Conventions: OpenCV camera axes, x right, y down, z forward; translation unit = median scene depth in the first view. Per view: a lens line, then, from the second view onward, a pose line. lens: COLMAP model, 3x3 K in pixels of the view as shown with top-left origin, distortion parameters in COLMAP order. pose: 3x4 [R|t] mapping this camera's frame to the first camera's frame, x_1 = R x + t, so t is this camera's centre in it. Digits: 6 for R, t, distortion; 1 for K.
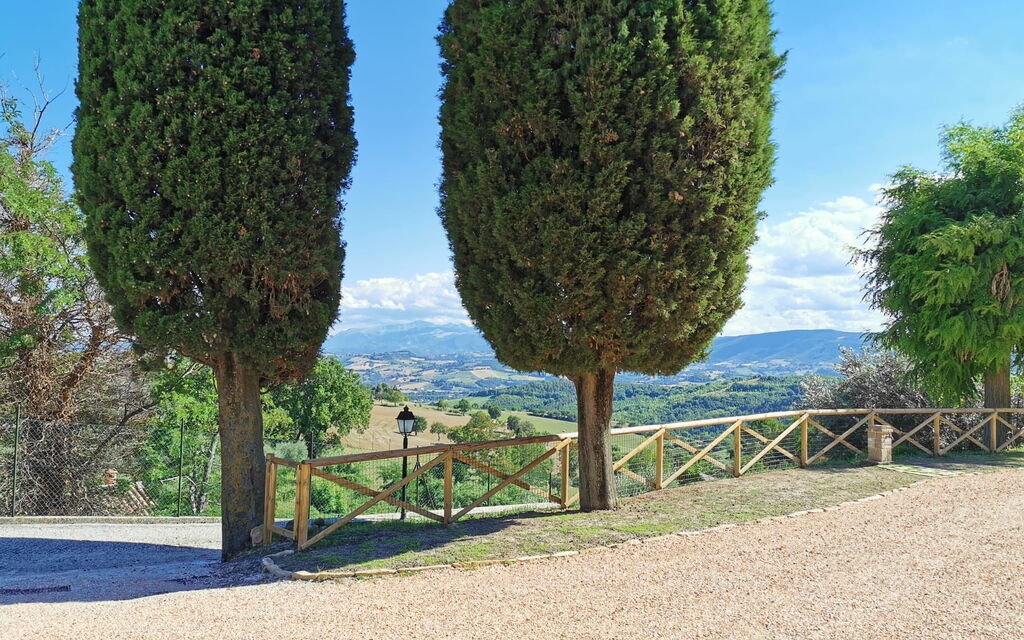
lens RADIAL K [[812.9, 0, 513.6], [0, 812.9, 321.2], [0, 0, 1]] dist [0.017281, -0.011180]
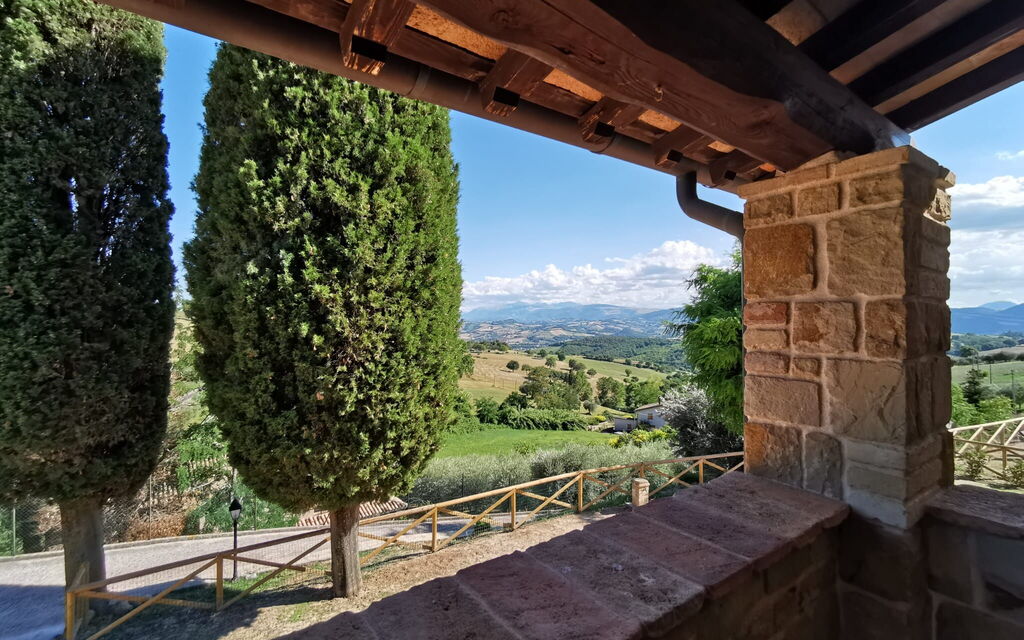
lens RADIAL K [[482.6, 0, 509.6], [0, 482.6, 321.3], [0, 0, 1]] dist [0.002552, 0.000637]
pose [[0.990301, -0.015422, -0.138084, 0.359377], [0.021307, 0.998922, 0.041247, -0.177341], [0.137299, -0.043789, 0.989561, 0.202519]]
